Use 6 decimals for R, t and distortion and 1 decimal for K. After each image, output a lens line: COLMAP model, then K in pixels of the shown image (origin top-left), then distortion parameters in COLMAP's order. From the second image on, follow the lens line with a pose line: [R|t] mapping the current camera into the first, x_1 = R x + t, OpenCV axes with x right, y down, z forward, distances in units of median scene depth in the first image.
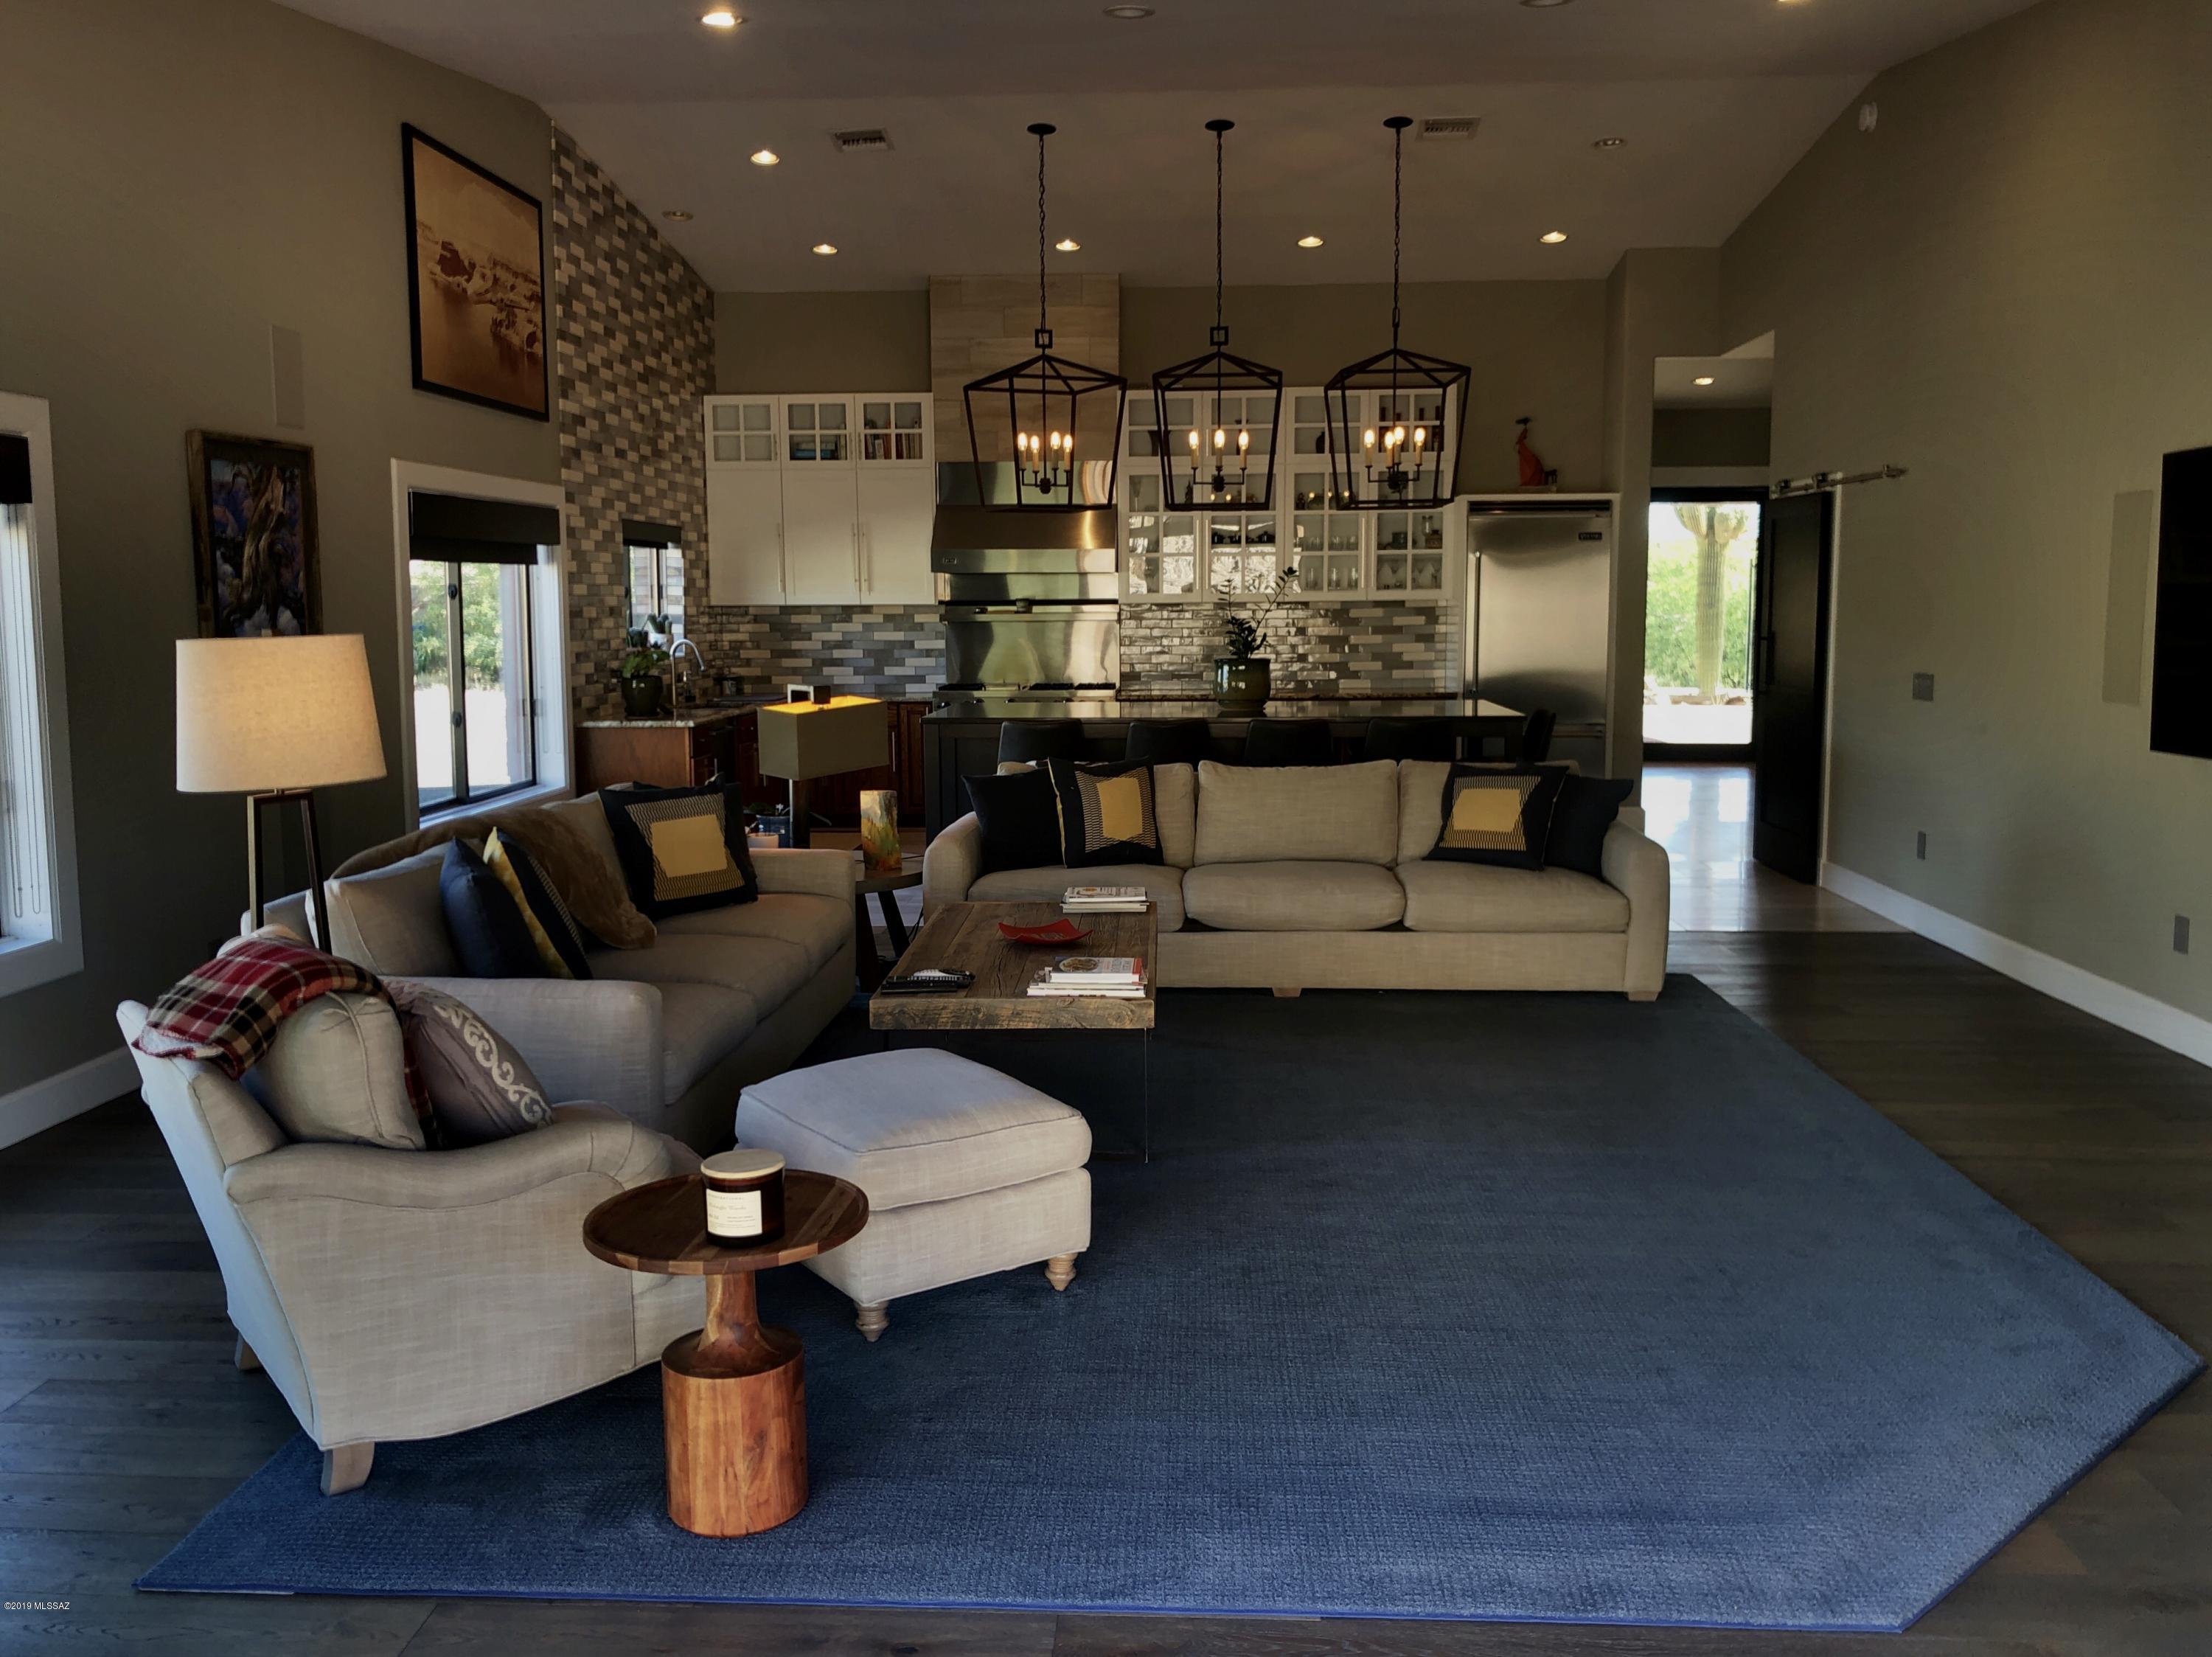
lens RADIAL K [[1828.1, 0, 1114.5], [0, 1828.1, 824.5], [0, 0, 1]] dist [0.037129, -0.049283]
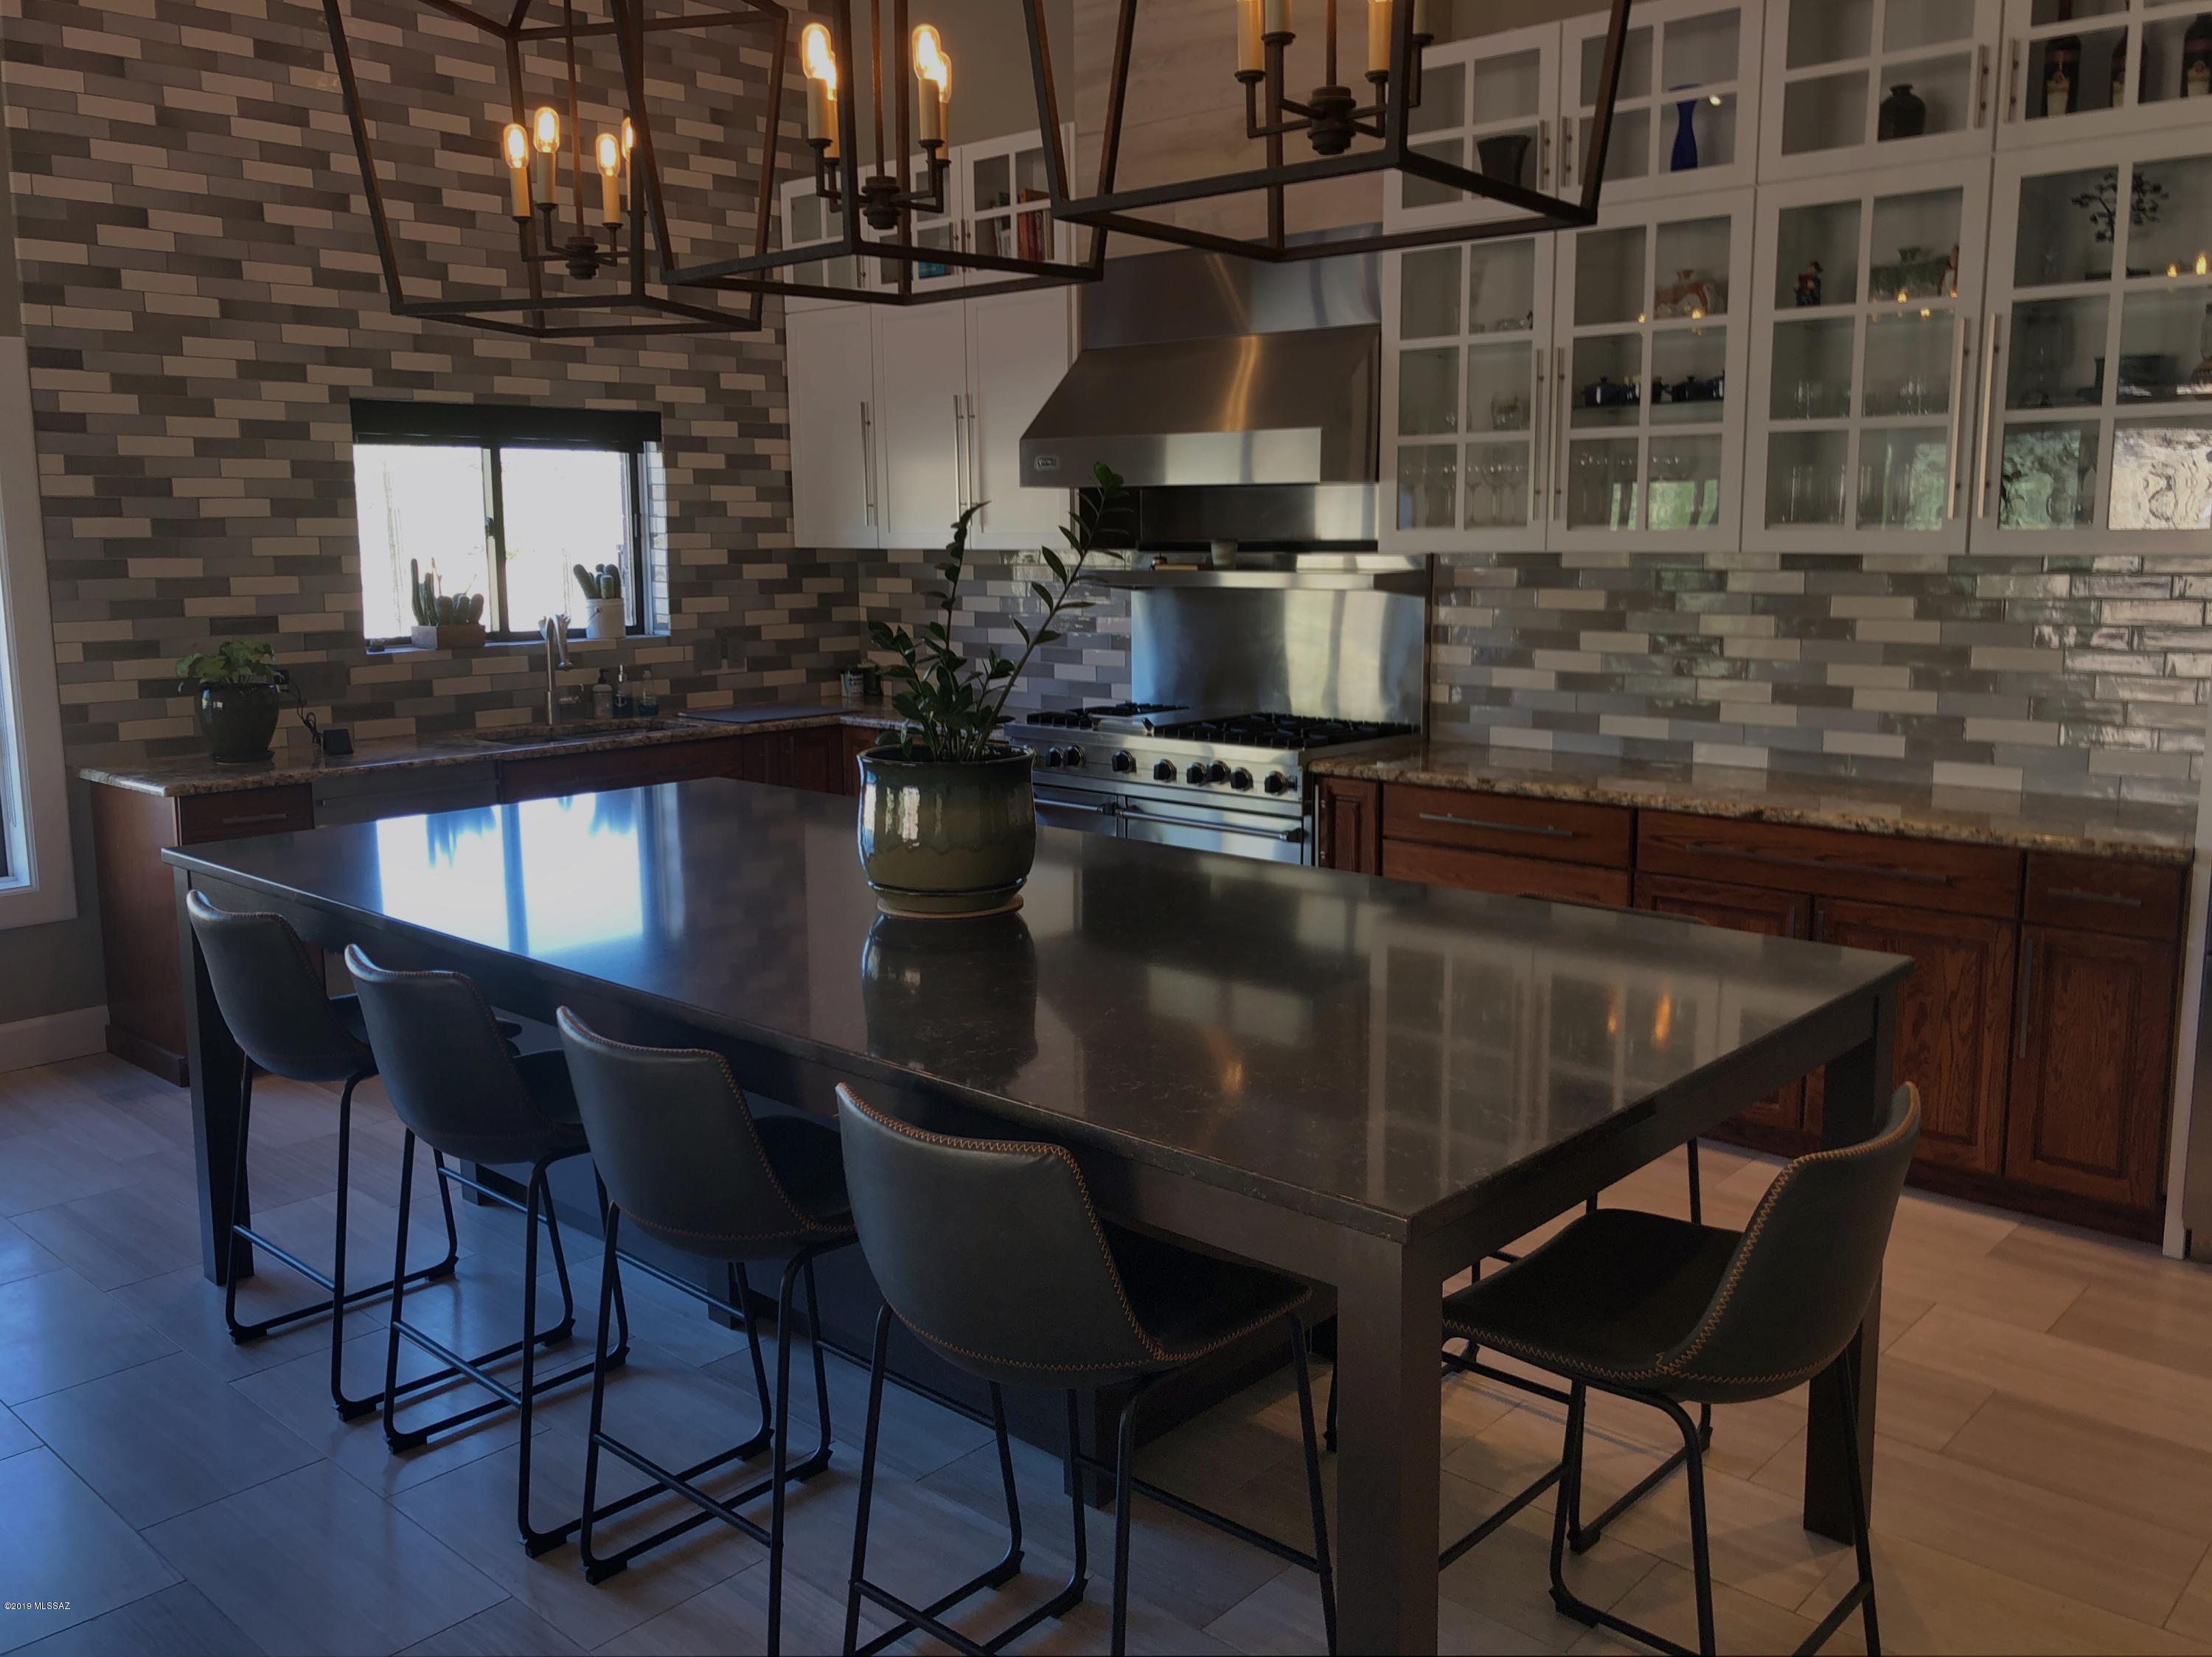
lens RADIAL K [[1828.1, 0, 1105.3], [0, 1828.1, 797.5], [0, 0, 1]] dist [0.037129, -0.049283]
pose [[0.766515, 0.099758, -0.634431, 0.305651], [-0.078508, 0.995008, 0.061602, -0.107771], [0.637410, 0.002589, 0.770521, 0.788500]]
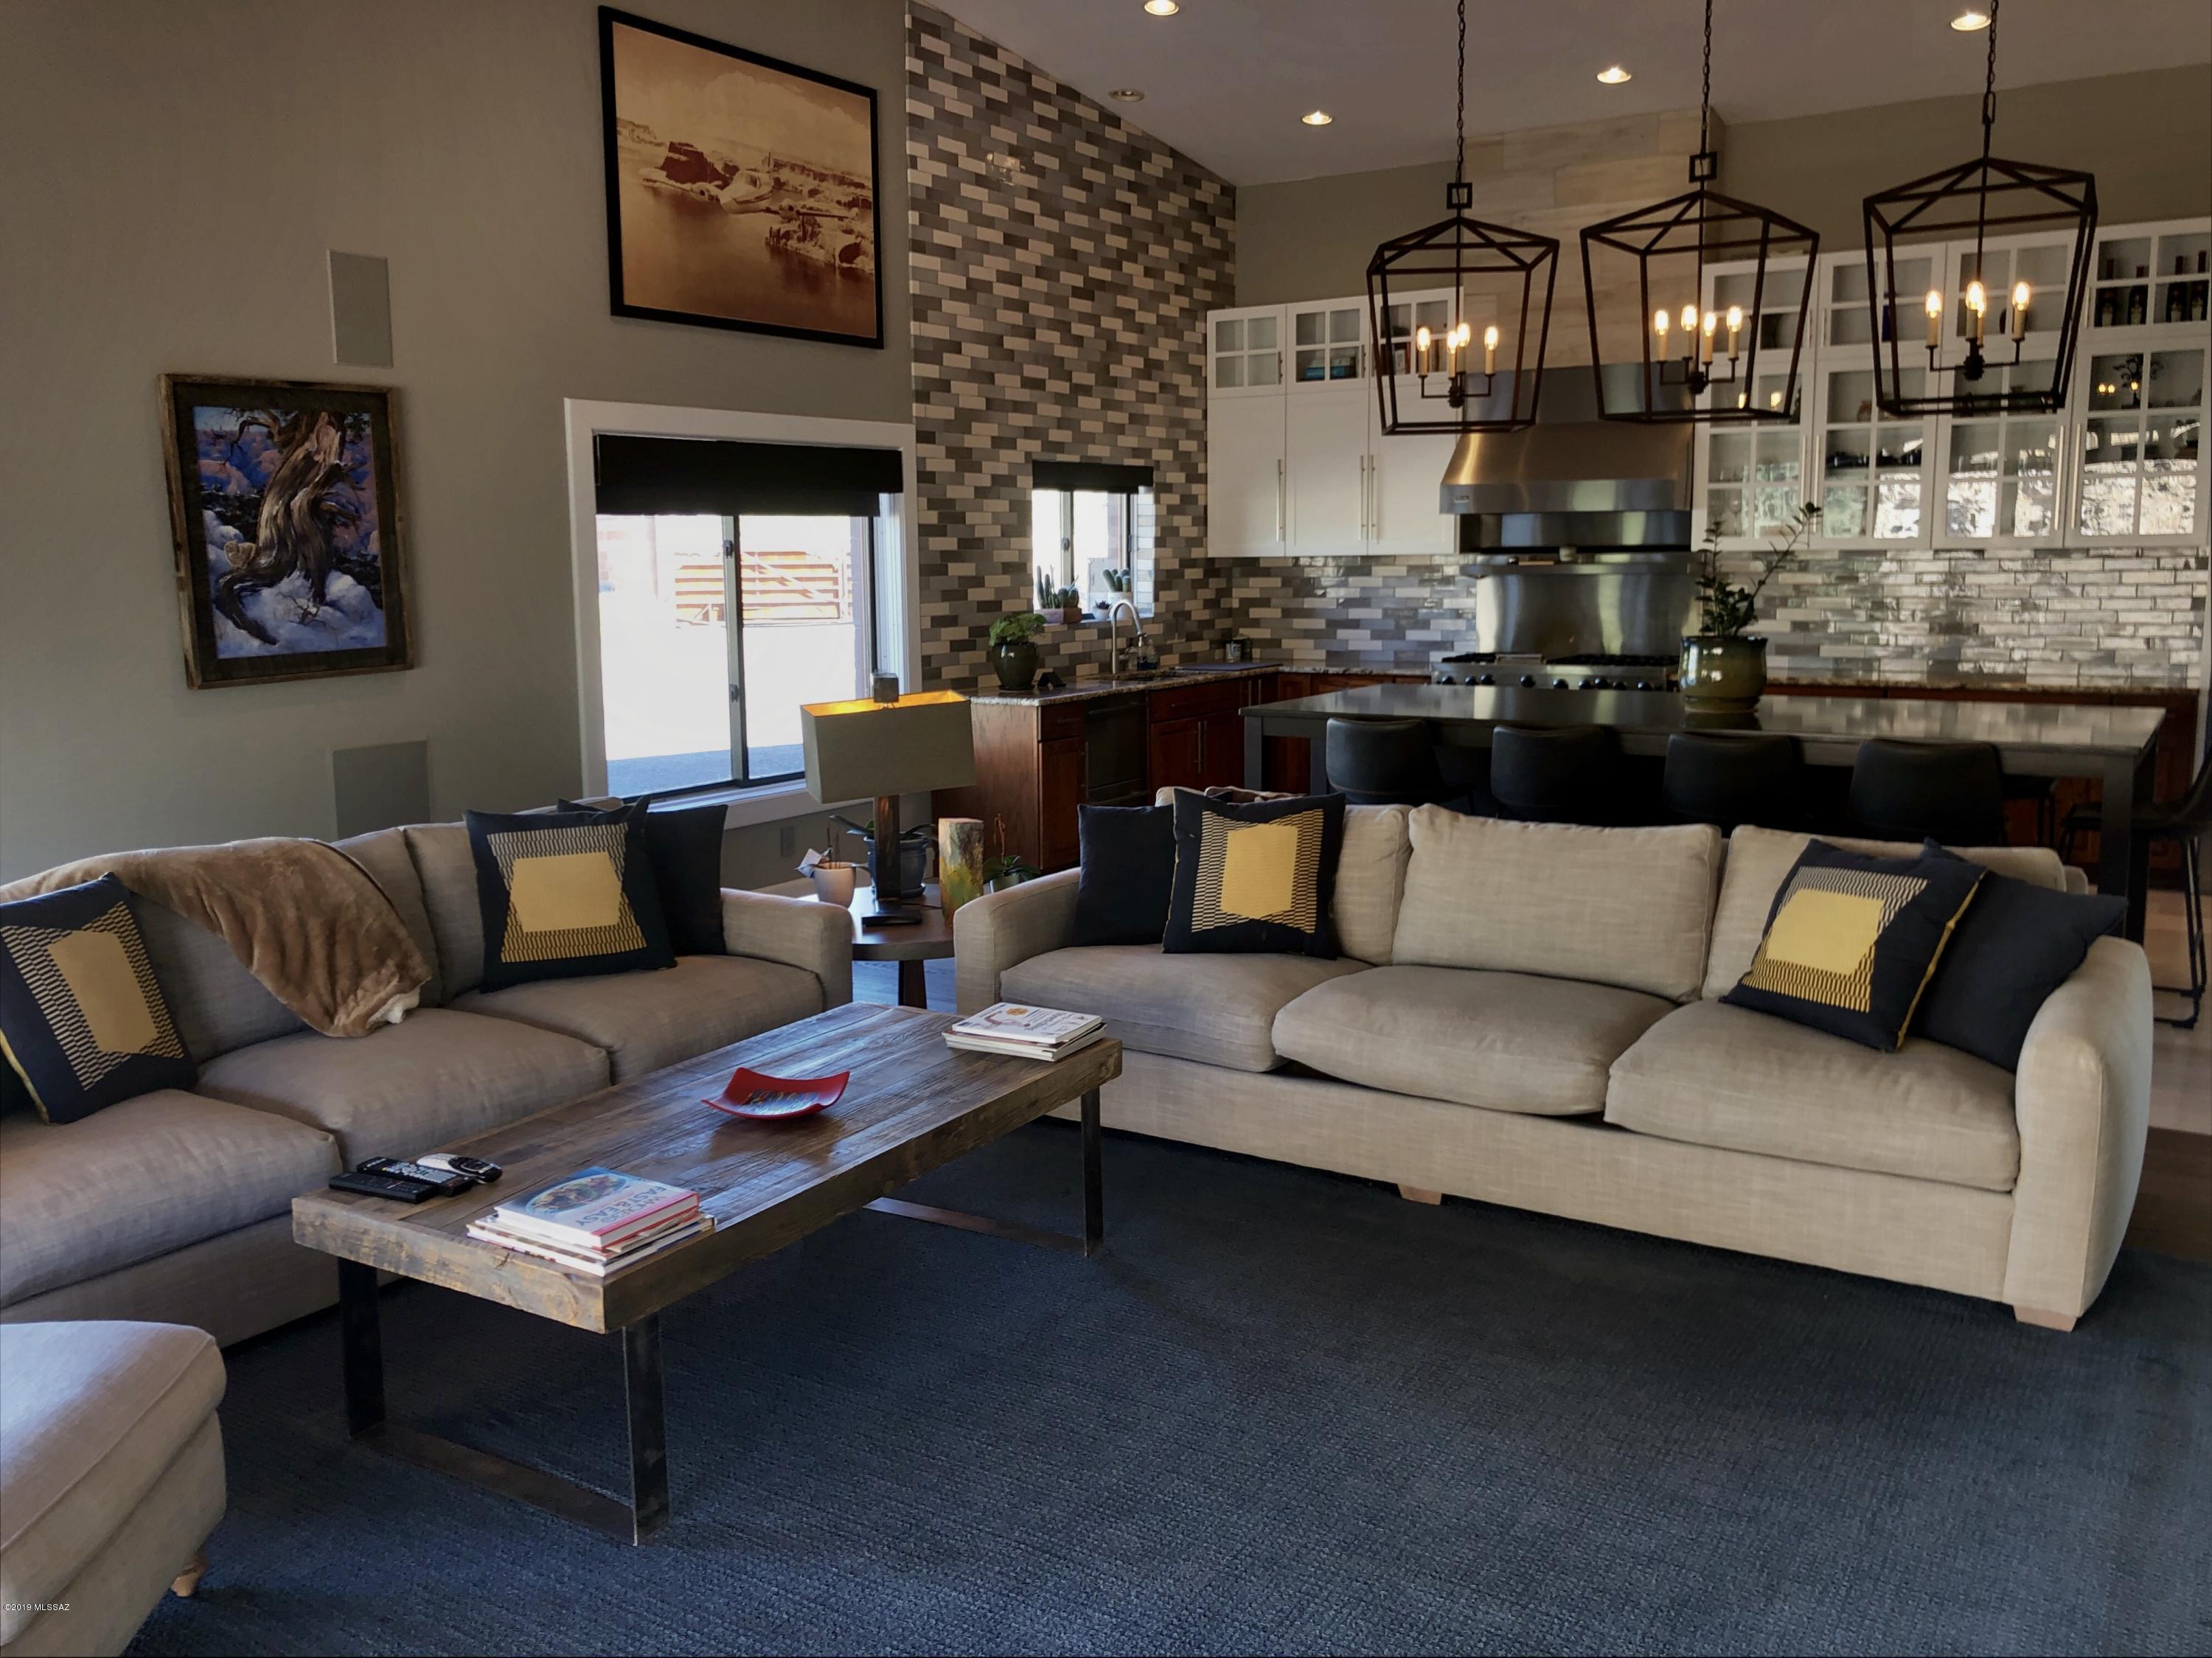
lens RADIAL K [[1827.8, 0, 1097.8], [0, 1827.8, 822.3], [0, 0, 1]] dist [0.037129, -0.049283]
pose [[0.869346, 0.070957, -0.489083, 0.212942], [-0.054637, 0.997372, 0.047583, -0.042465], [0.491174, -0.014645, 0.870939, 0.287240]]
